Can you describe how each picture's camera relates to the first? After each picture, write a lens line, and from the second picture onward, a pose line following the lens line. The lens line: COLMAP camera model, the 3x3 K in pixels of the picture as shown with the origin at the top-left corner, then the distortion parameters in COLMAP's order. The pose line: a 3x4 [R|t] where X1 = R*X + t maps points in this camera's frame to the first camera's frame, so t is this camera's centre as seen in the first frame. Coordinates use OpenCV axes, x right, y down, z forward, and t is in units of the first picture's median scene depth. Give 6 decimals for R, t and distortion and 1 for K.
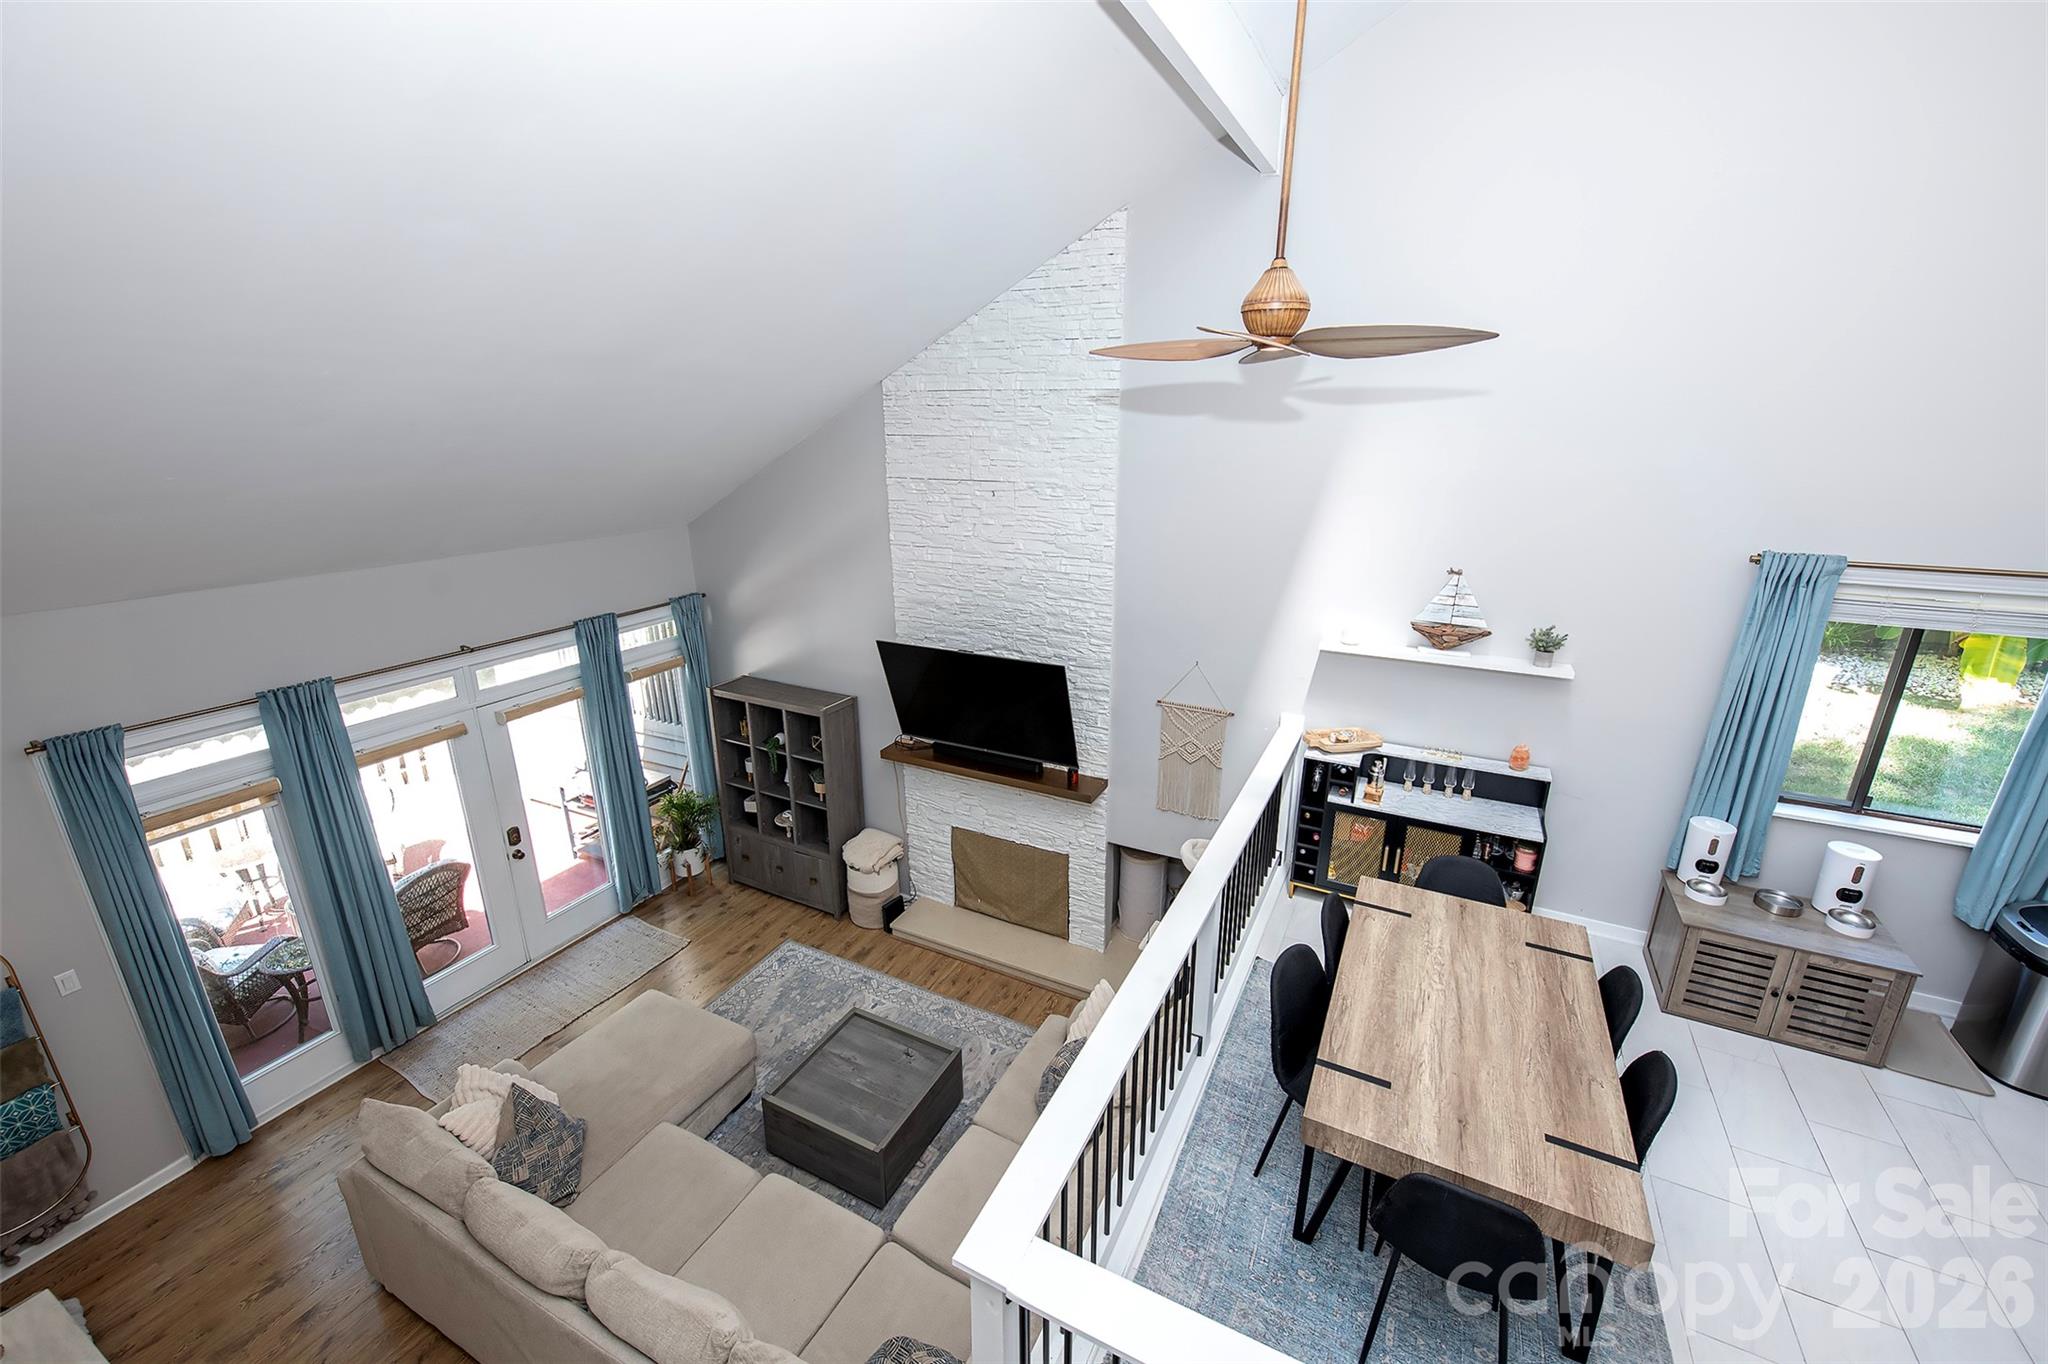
lens RADIAL K [[820.9, 0, 1035.2], [0, 820.9, 675.1], [0, 0, 1]] dist [0.007221, -0.000485]
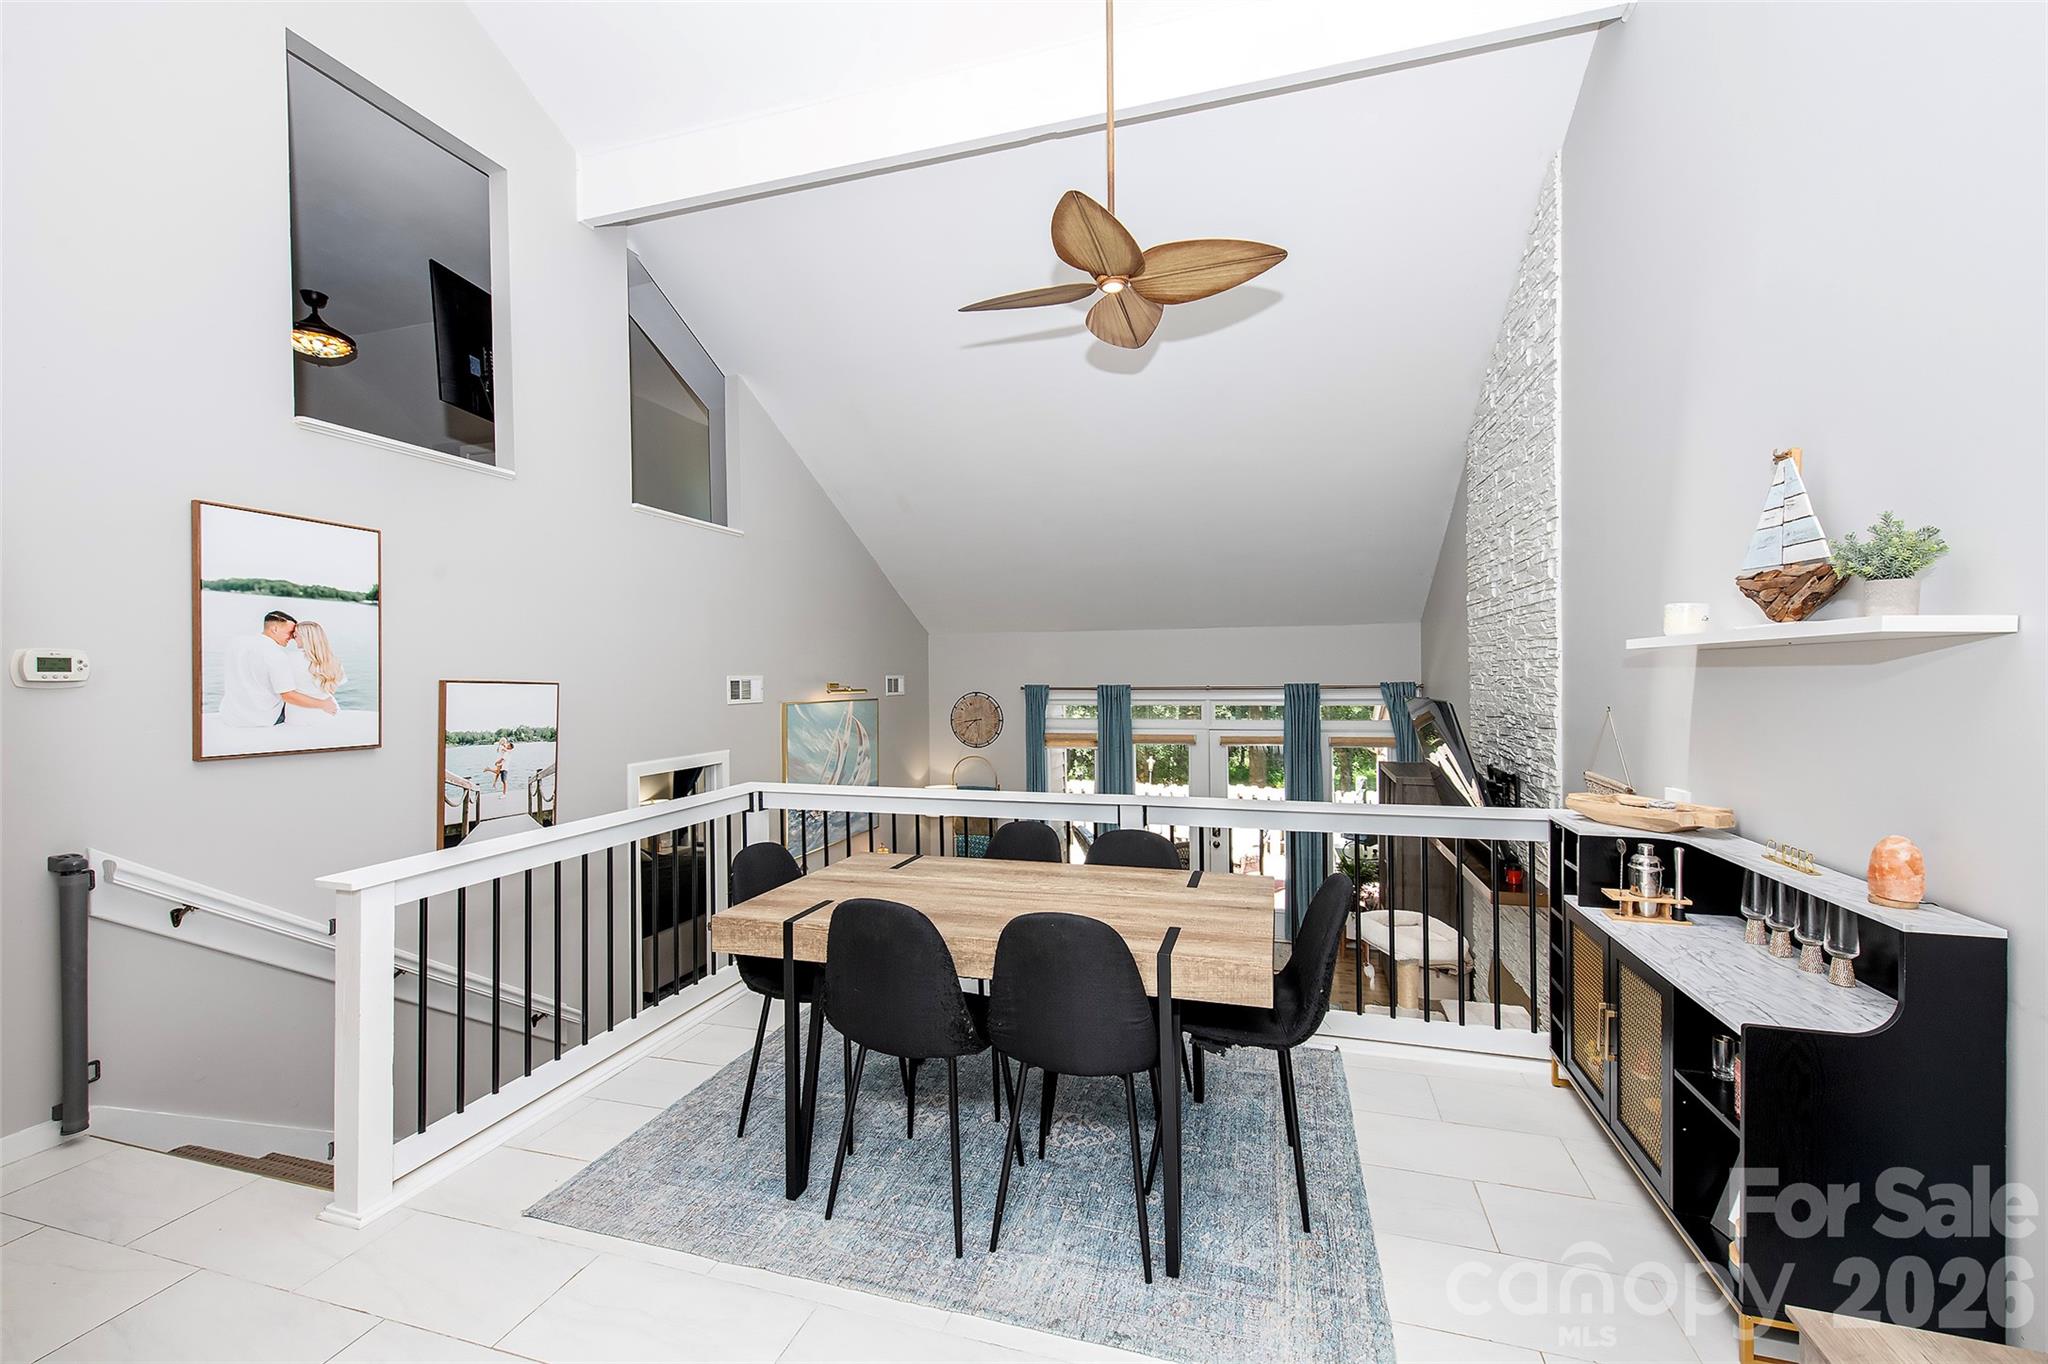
lens RADIAL K [[820.5, 0, 1024.0], [0, 820.5, 682.0], [0, 0, 1]] dist [0.002295, -0.000687]
pose [[0.169082, 0.004780, -0.985590, 0.756099], [-0.286218, 0.957132, -0.044460, 0.125573], [0.943128, 0.289611, 0.163202, 0.446280]]
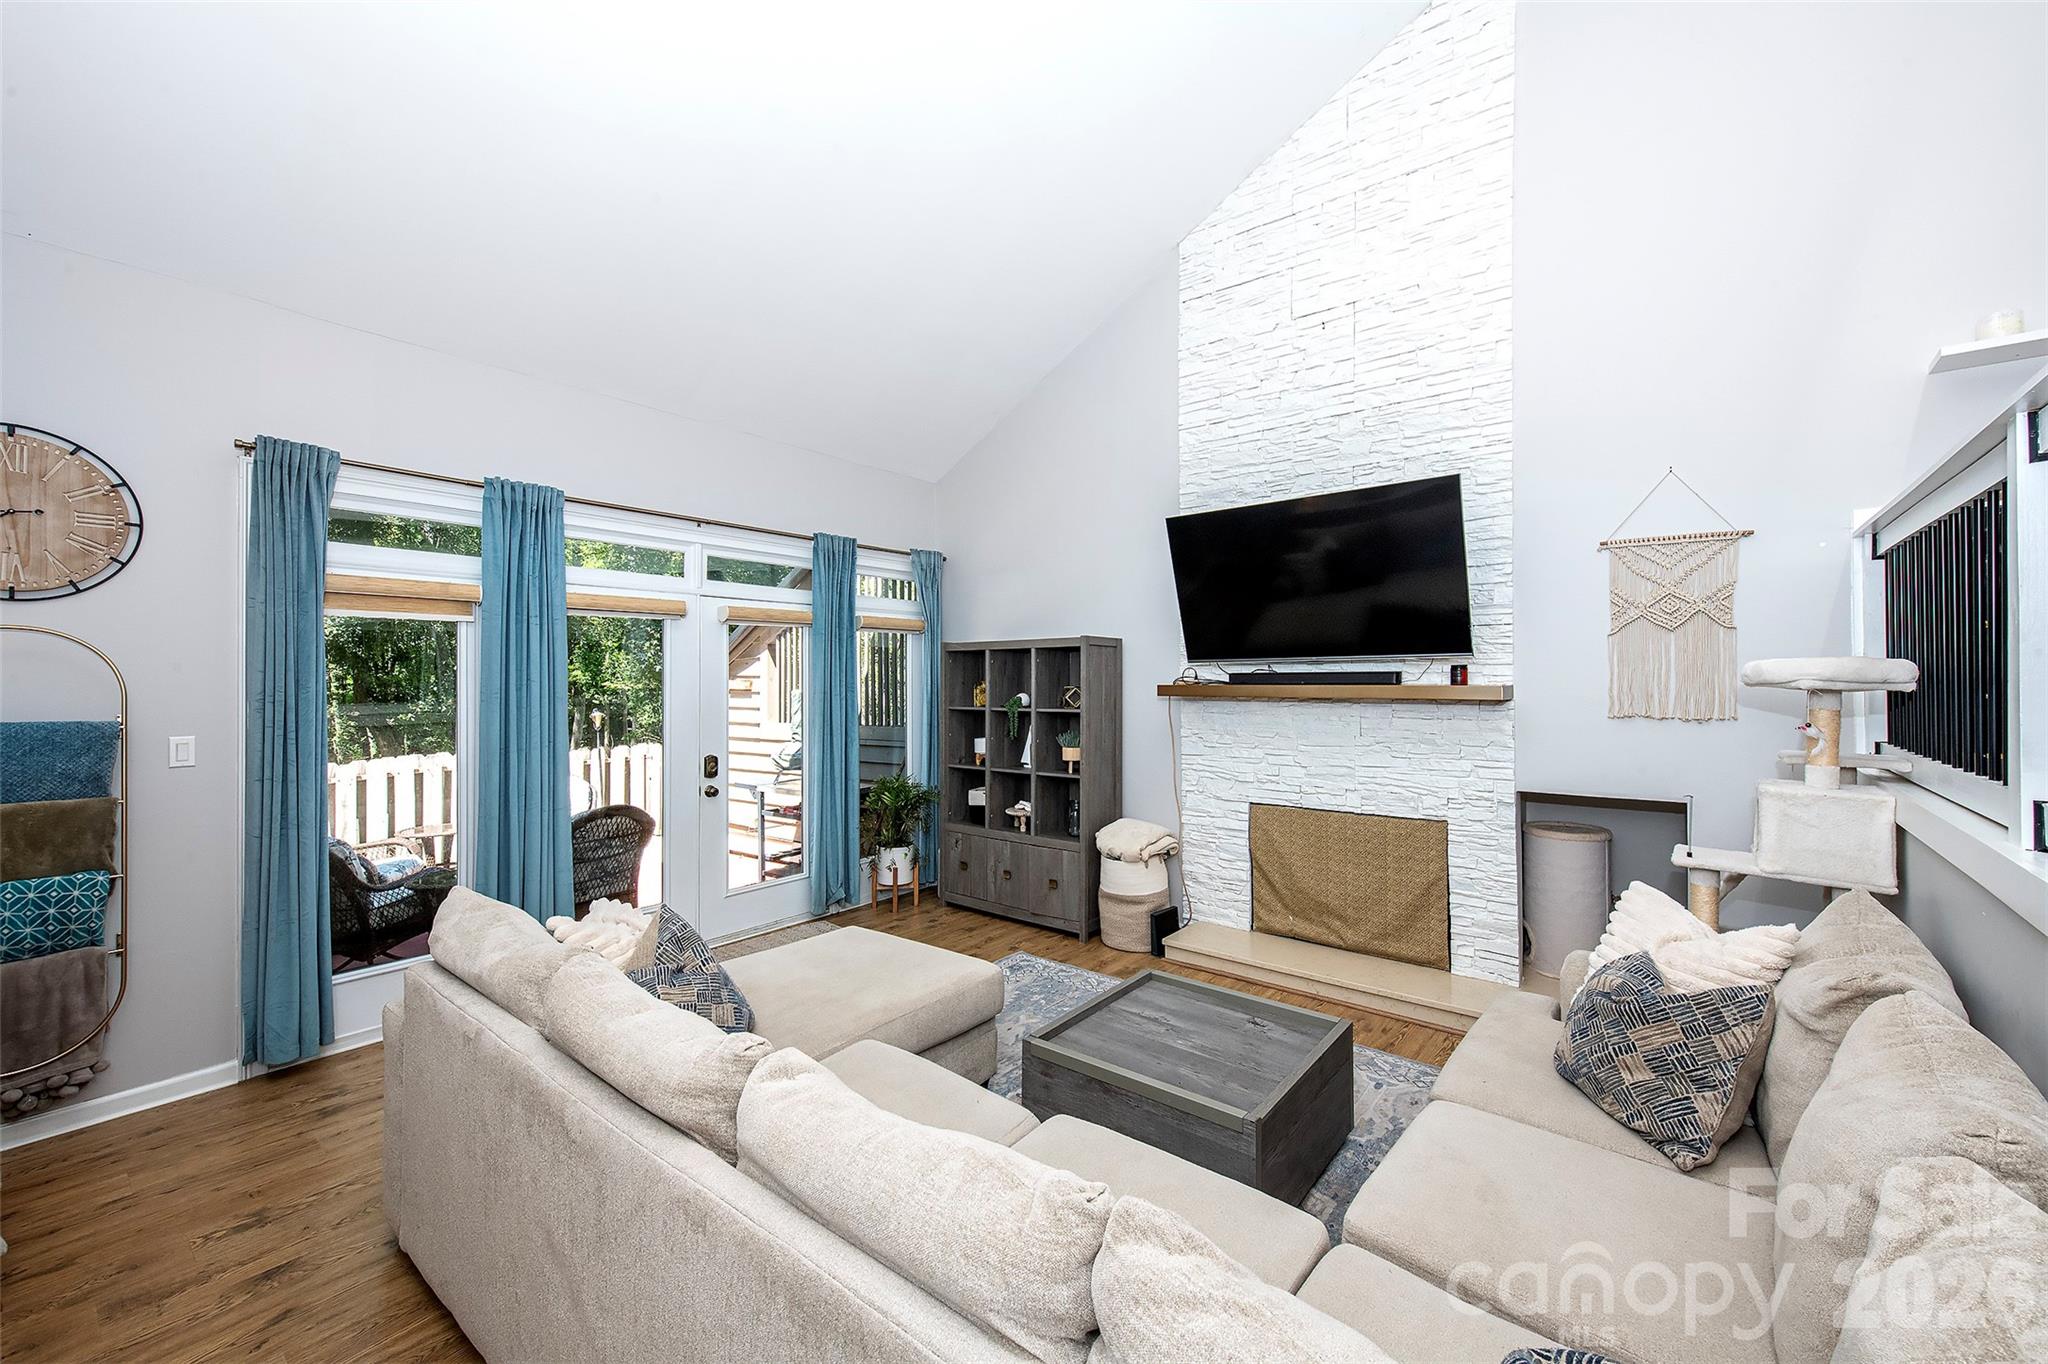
lens RADIAL K [[810.0, 0, 1028.9], [0, 810.0, 675.5], [0, 0, 1]] dist [0.021600, -0.006474]
pose [[0.977761, -0.005467, -0.209652, -0.174149], [-0.058811, 0.952405, -0.299110, 0.373585], [0.201309, 0.304787, 0.930902, 0.321022]]
